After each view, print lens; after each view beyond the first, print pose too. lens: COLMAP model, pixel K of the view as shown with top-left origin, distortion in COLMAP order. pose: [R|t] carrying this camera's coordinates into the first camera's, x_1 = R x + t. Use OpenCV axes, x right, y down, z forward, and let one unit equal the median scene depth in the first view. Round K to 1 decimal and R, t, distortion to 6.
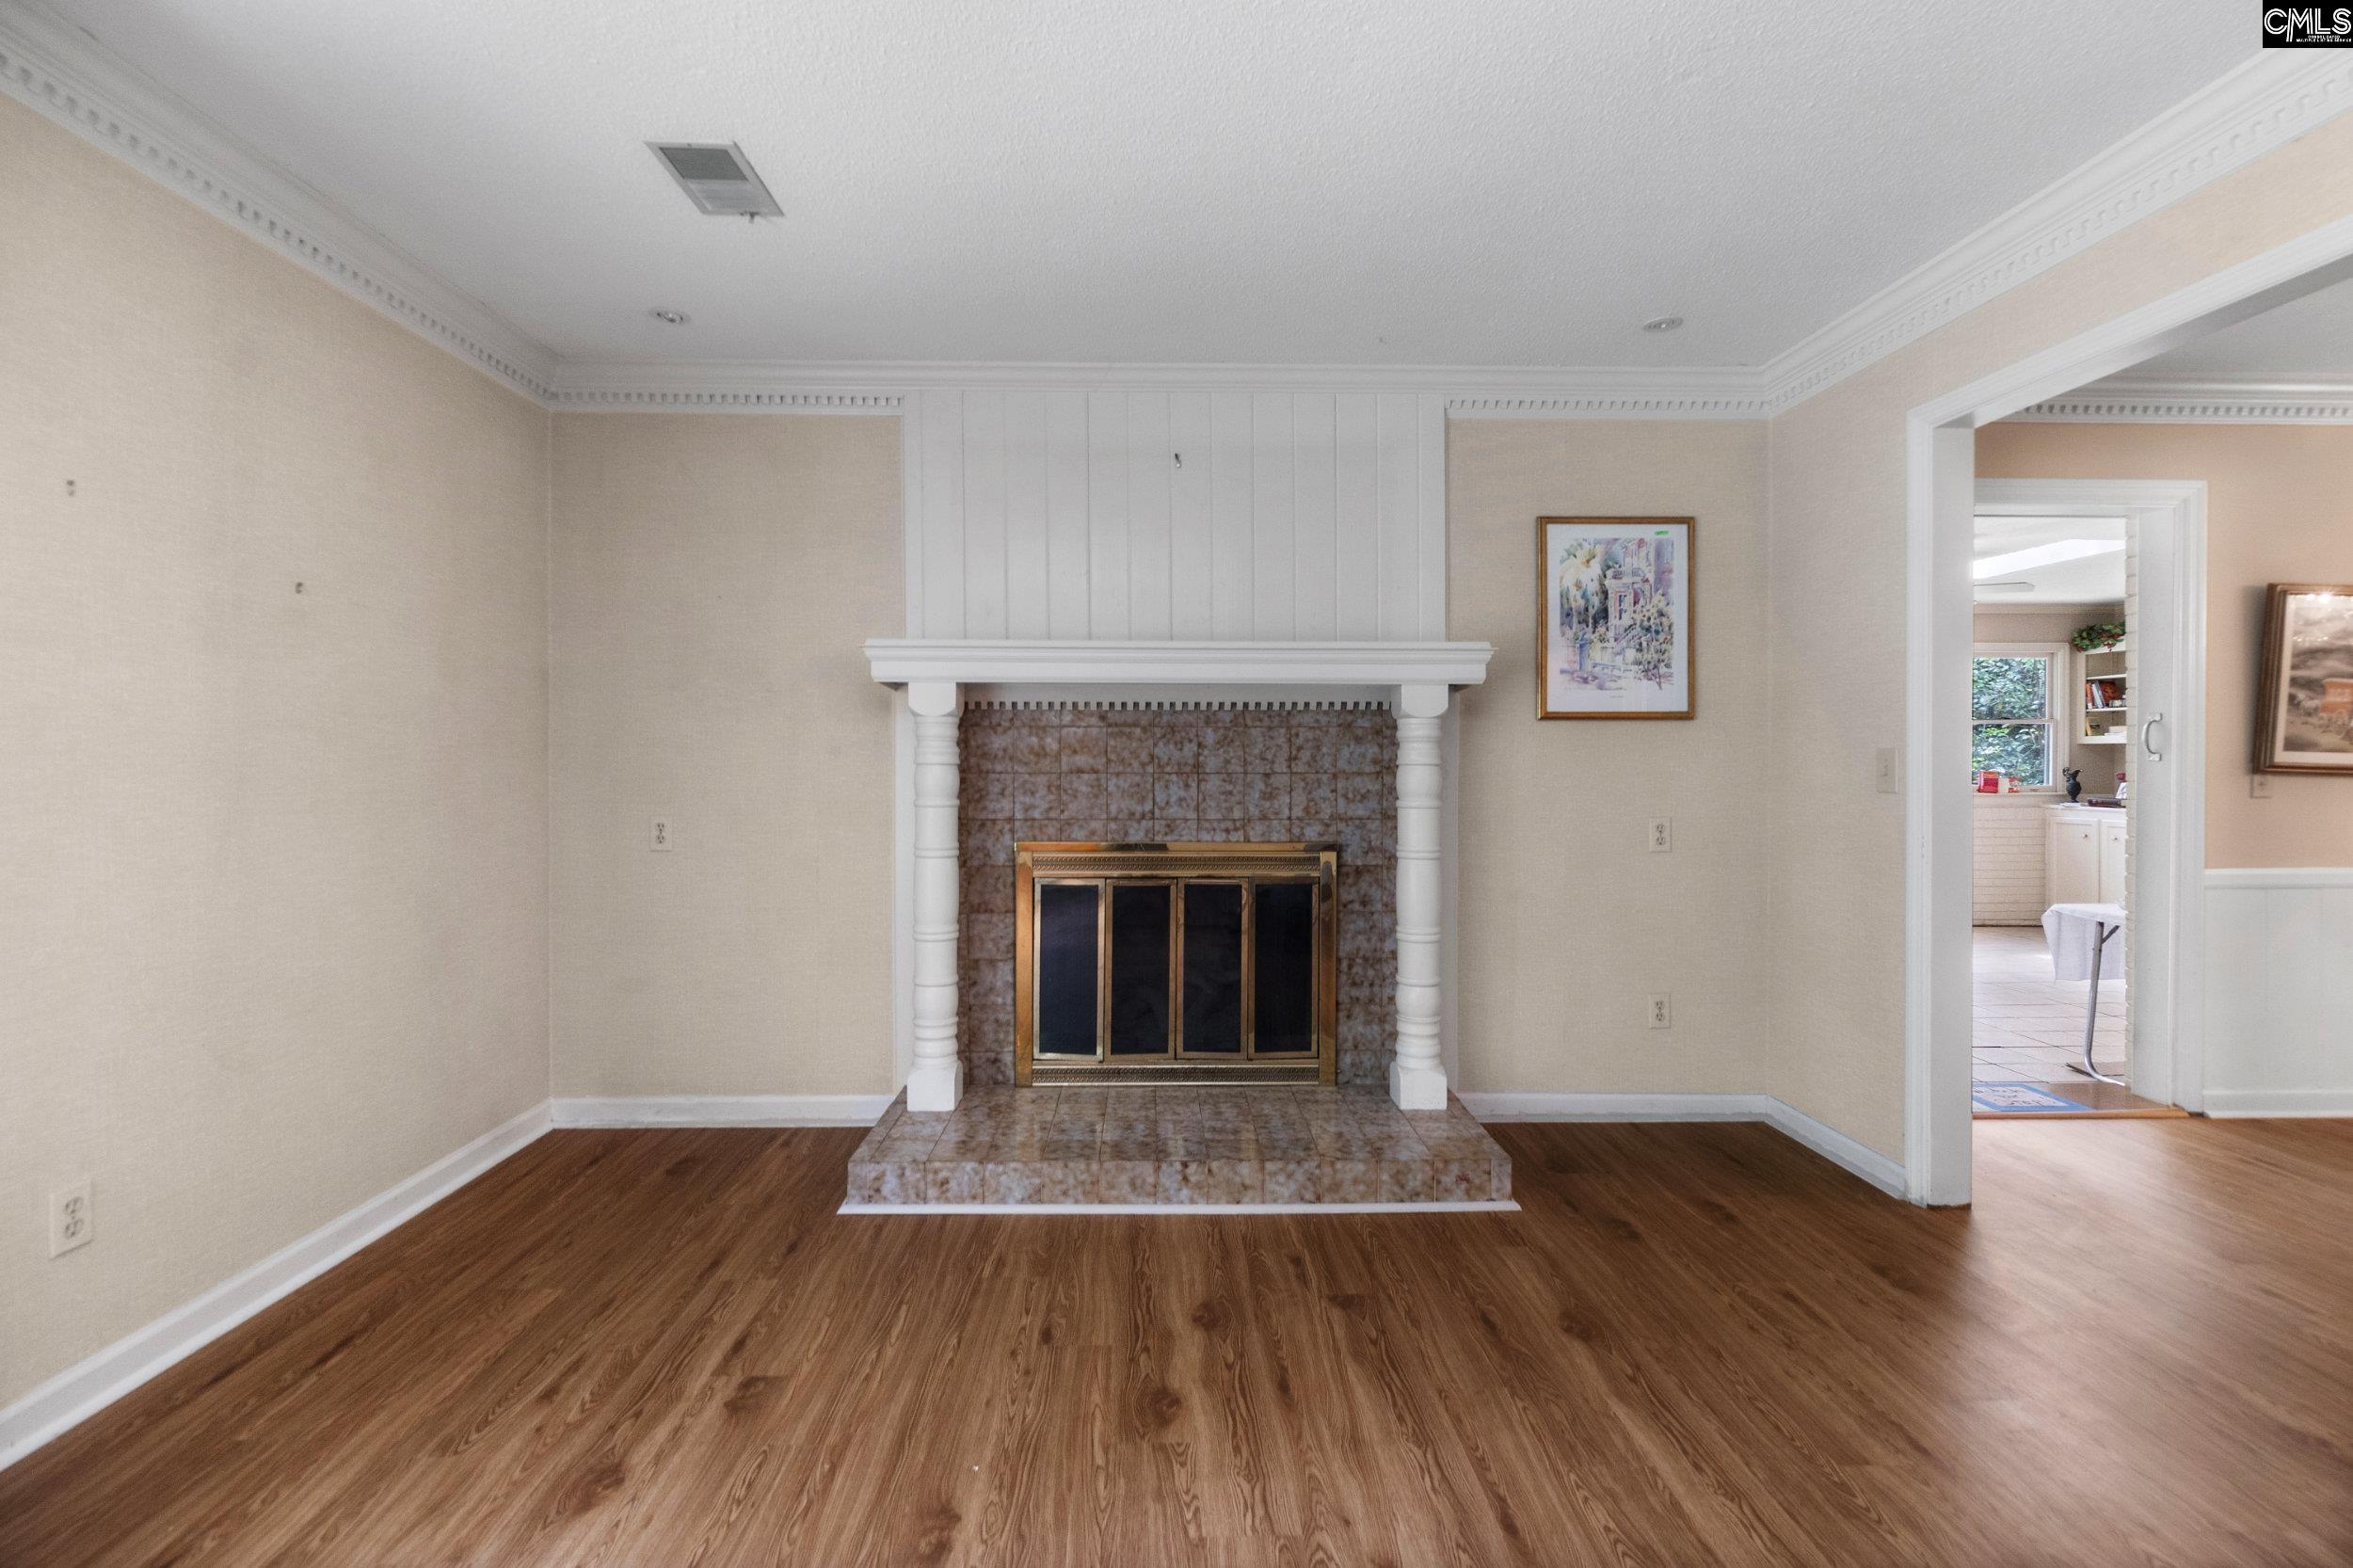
lens RADIAL K [[1041.2, 0, 1171.9], [0, 1041.2, 765.9], [0, 0, 1]] dist [-0.003164, 0.000360]
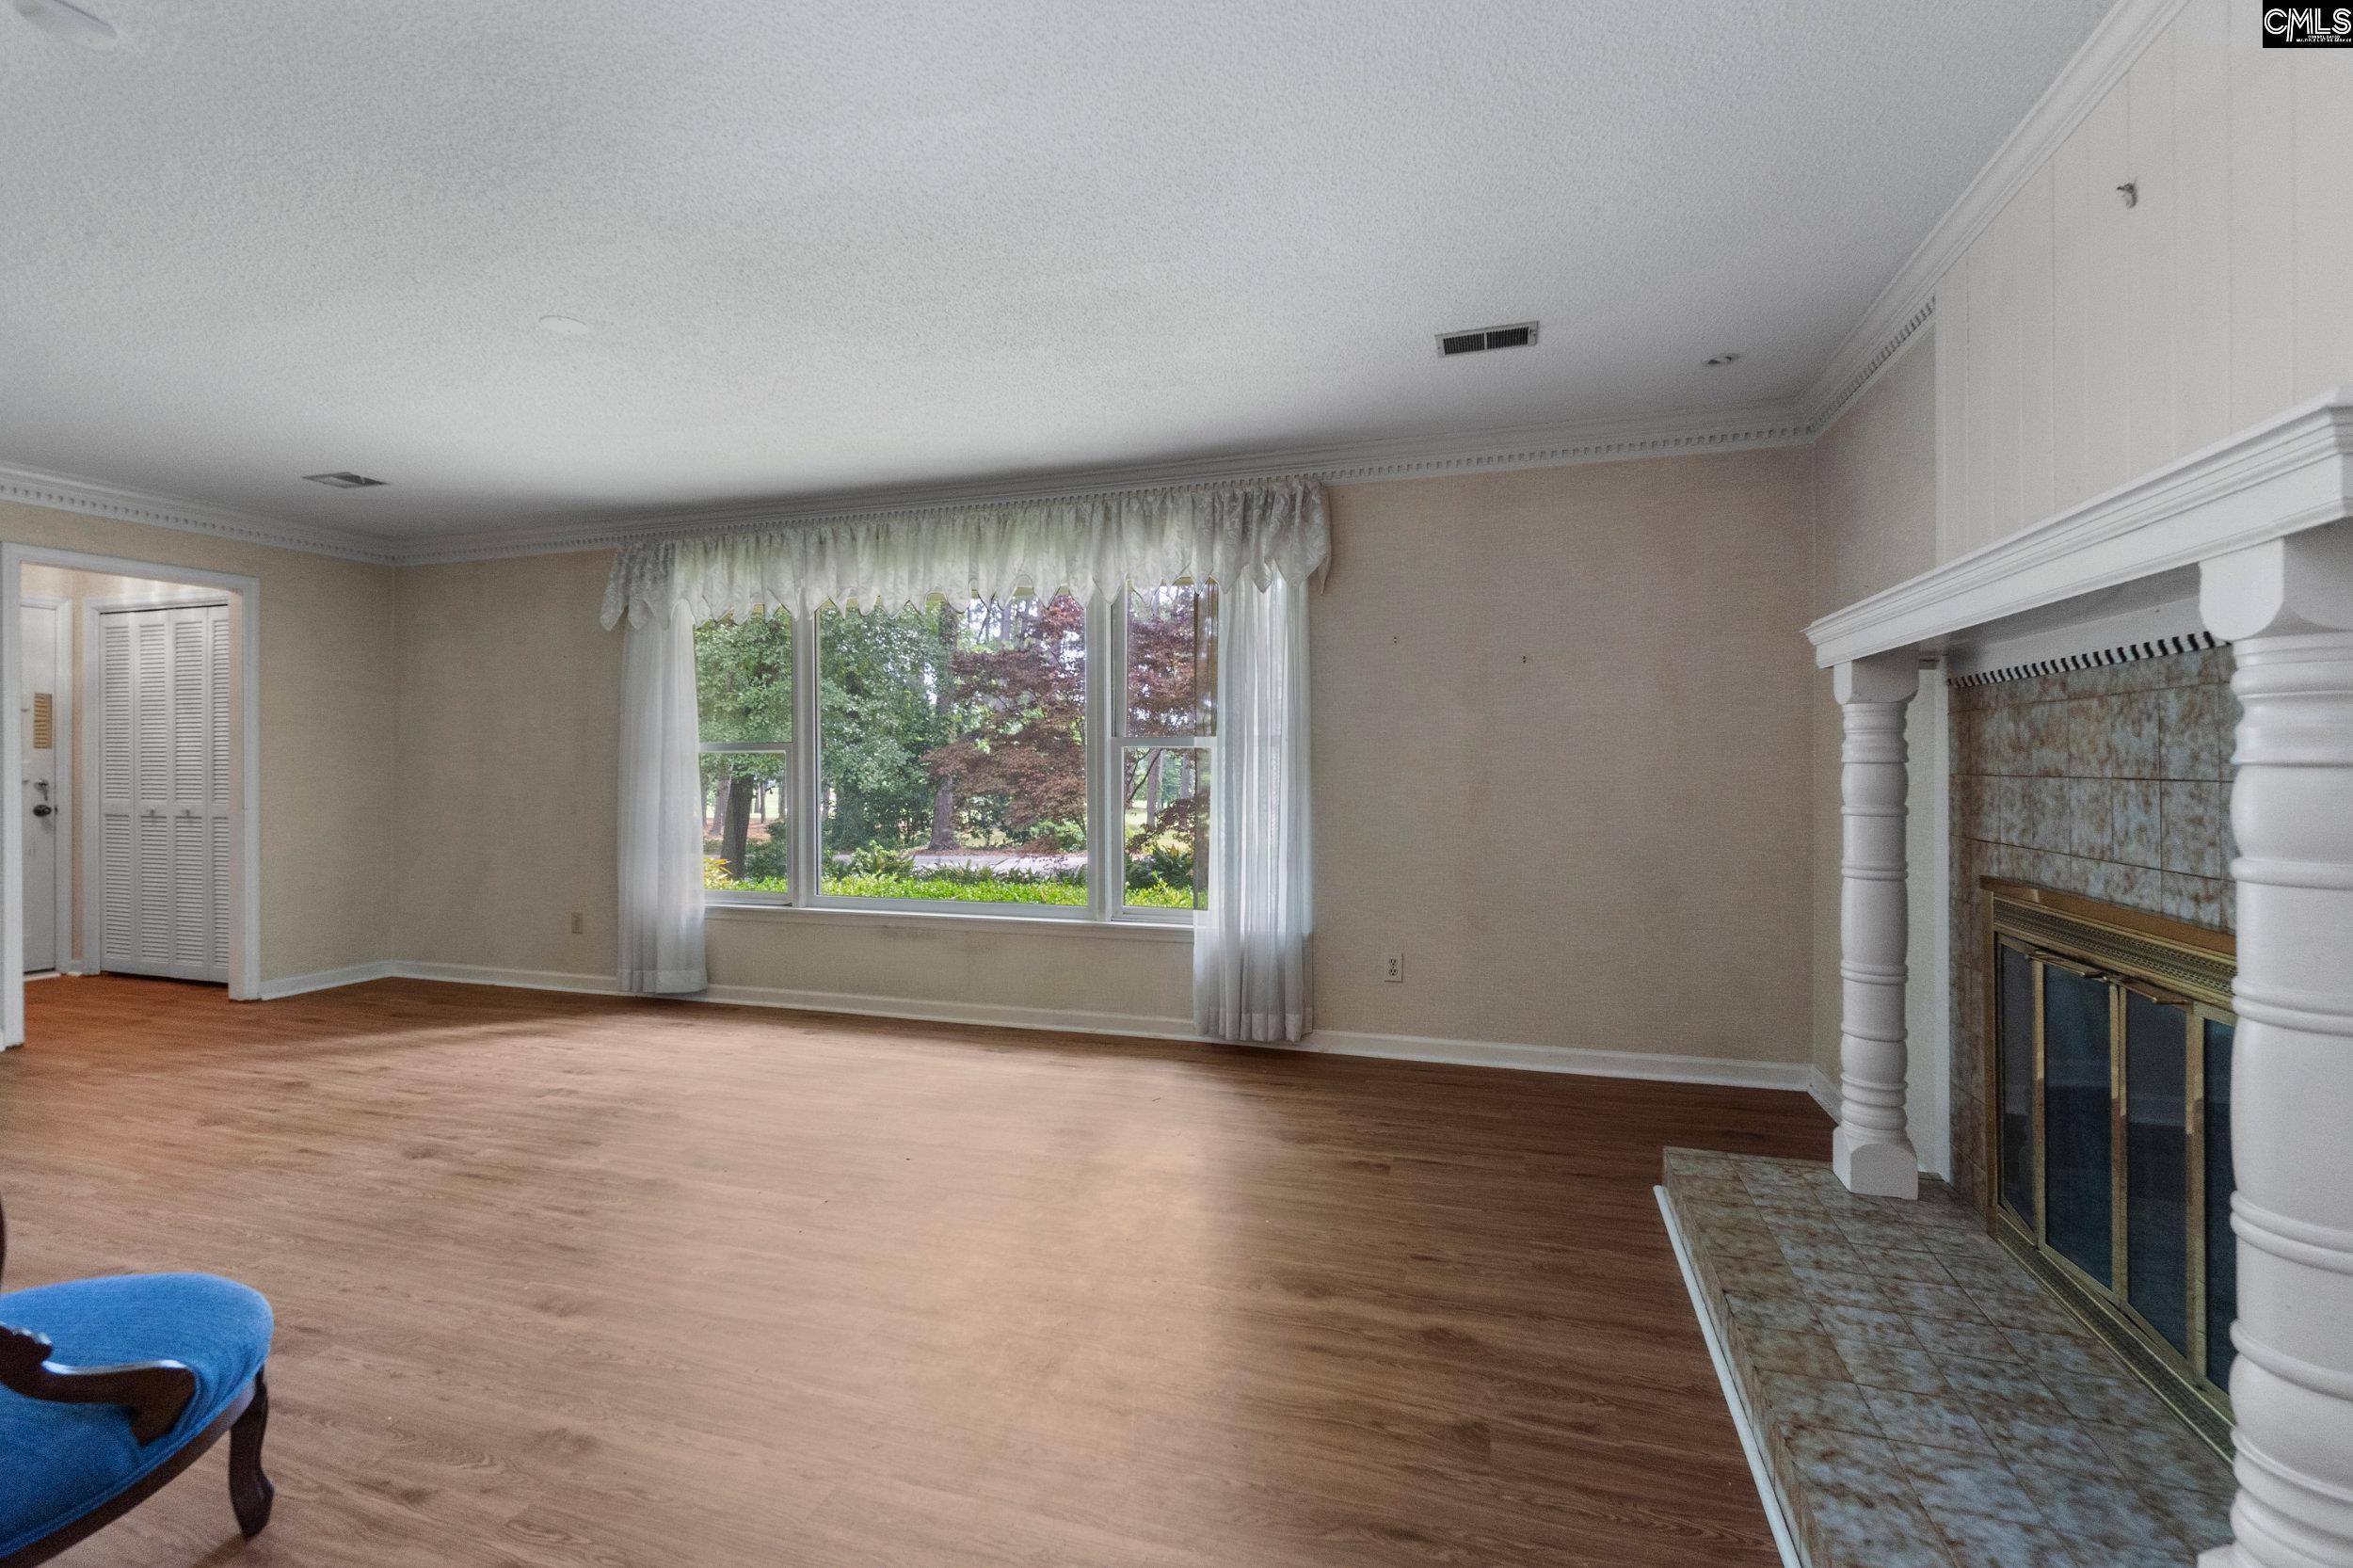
lens RADIAL K [[1041.2, 0, 1148.6], [0, 1041.2, 771.4], [0, 0, 1]] dist [-0.003164, 0.000360]
pose [[-0.347684, 0.004074, -0.937603, 0.682409], [-0.000439, 0.999990, 0.004507, 0.000937], [0.937612, 0.001979, -0.347678, 0.711382]]
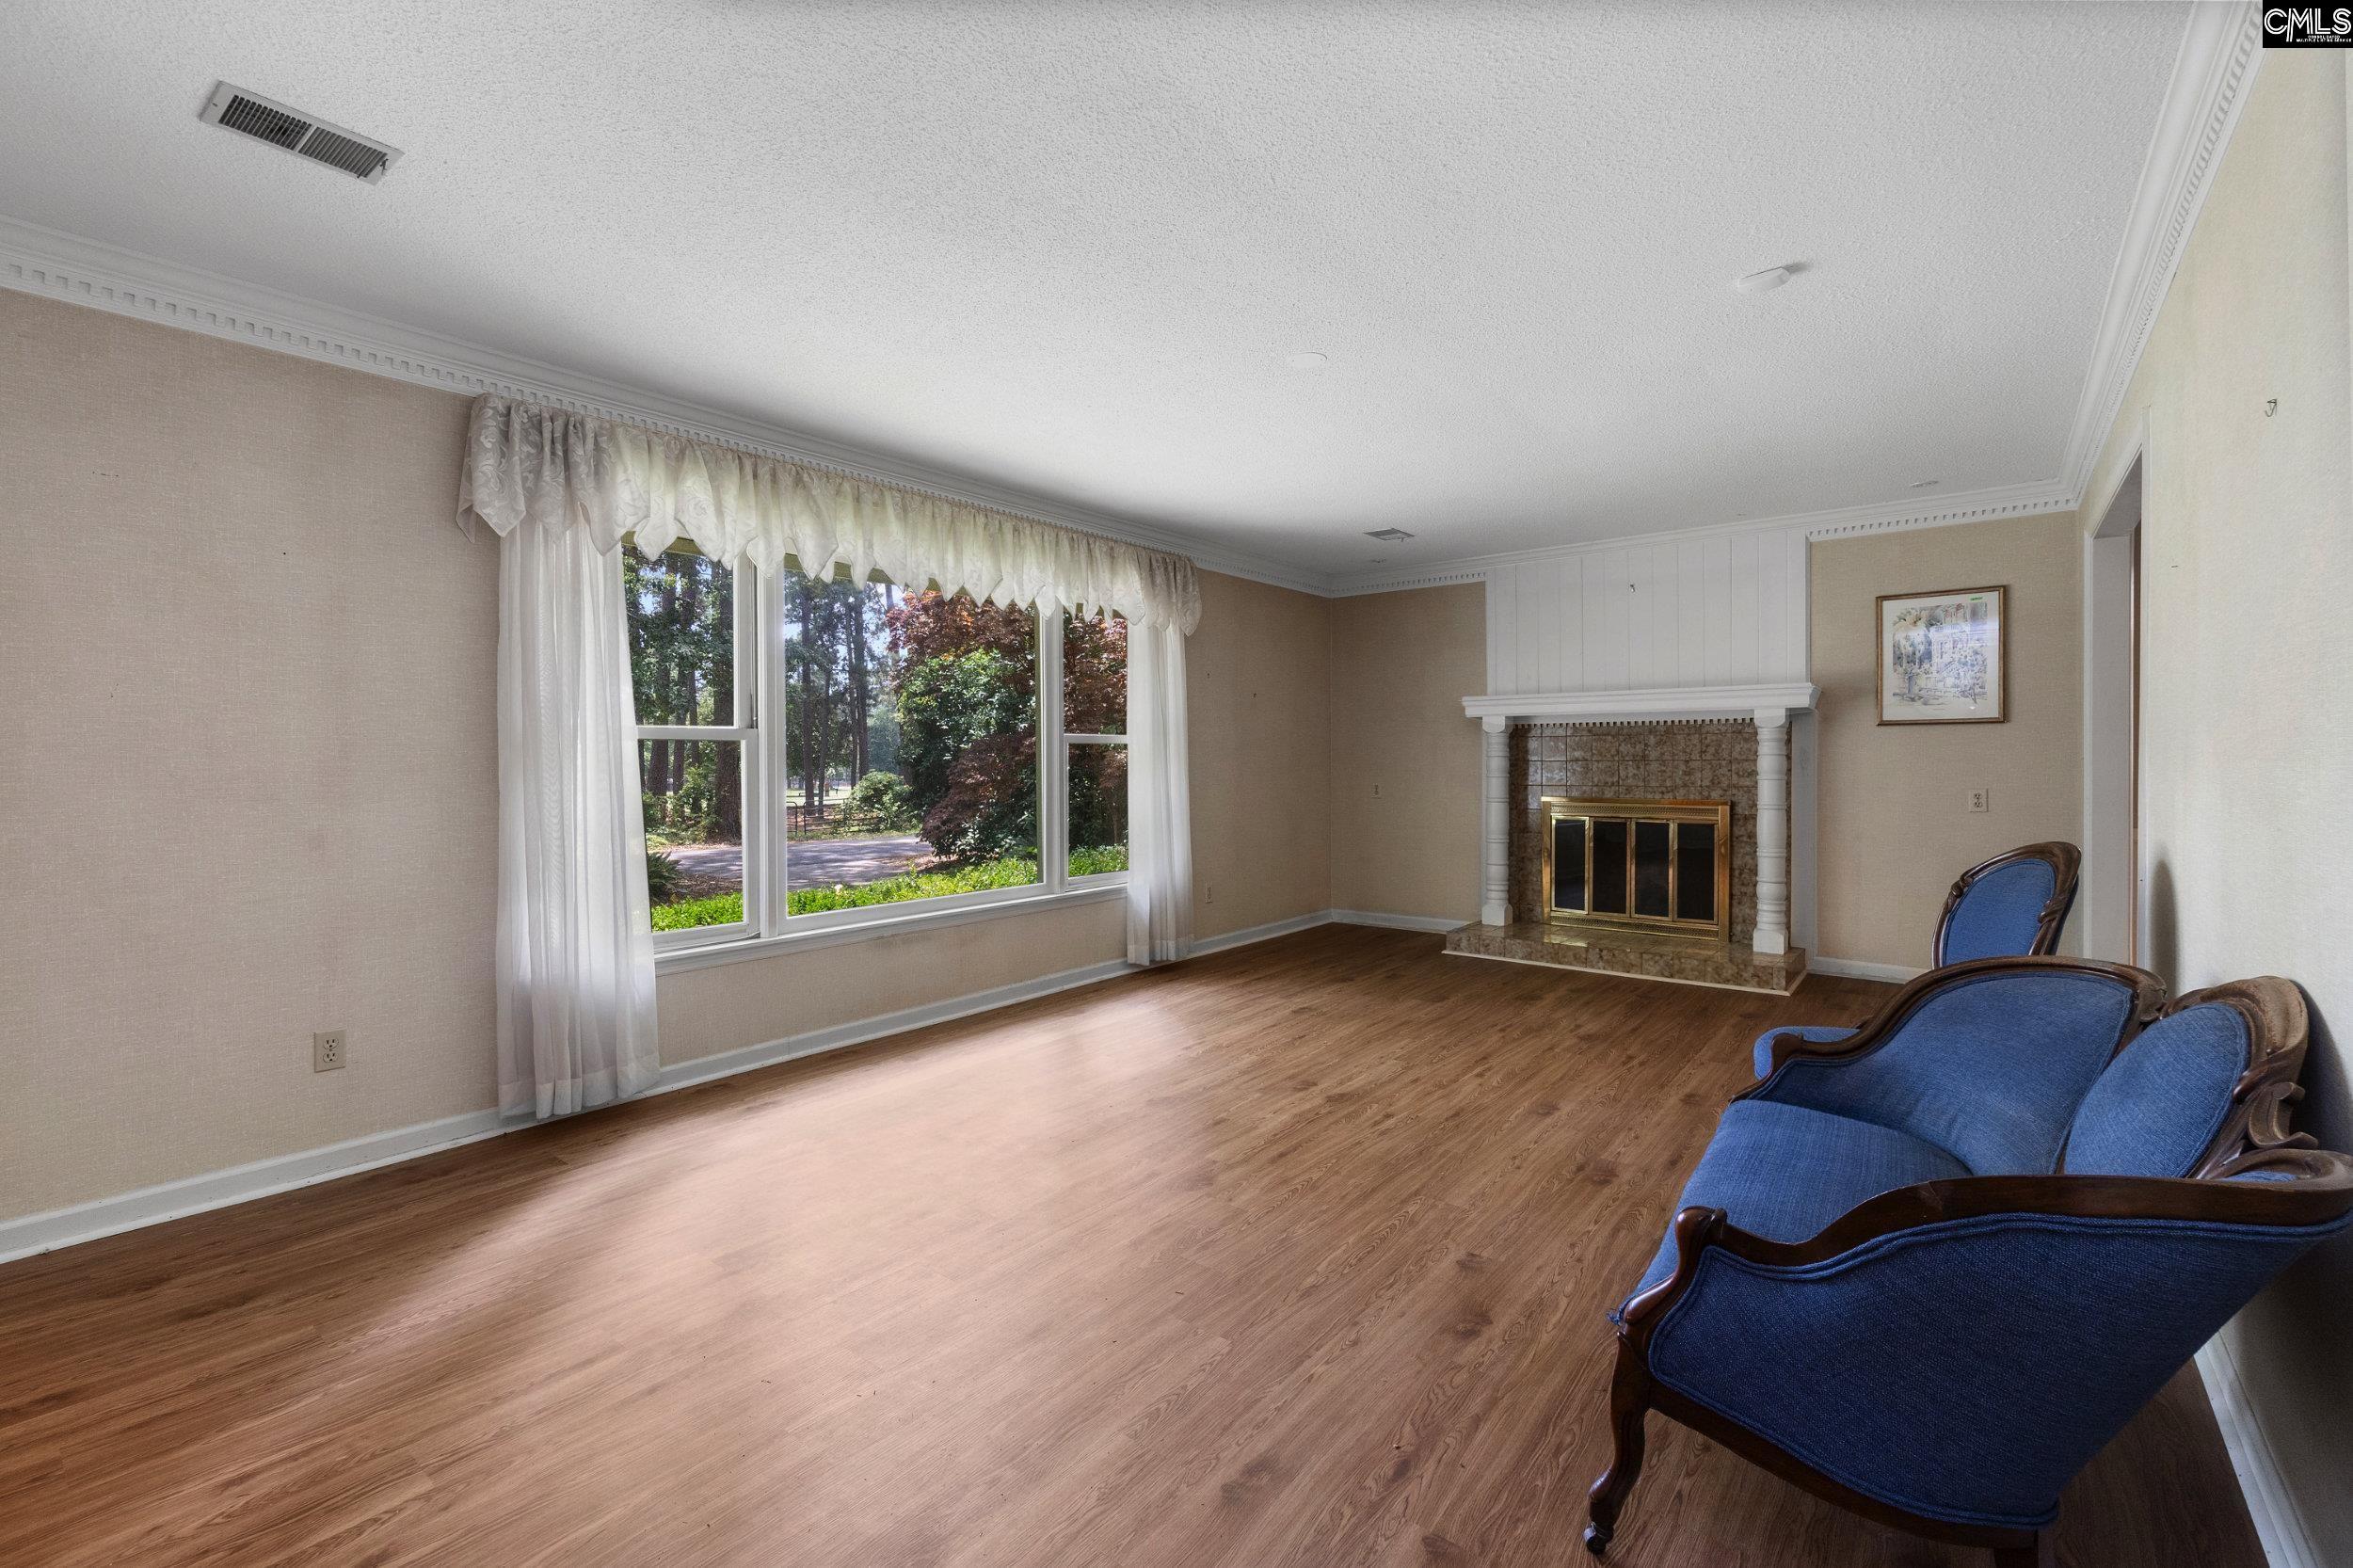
lens RADIAL K [[1041.2, 0, 1153.6], [0, 1041.2, 776.1], [0, 0, 1]] dist [-0.003164, 0.000360]
pose [[0.758183, 0.004700, -0.652025, 0.557325], [0.005070, 0.999901, 0.013103, 0.006046], [0.652022, -0.013240, 0.758084, -0.923816]]
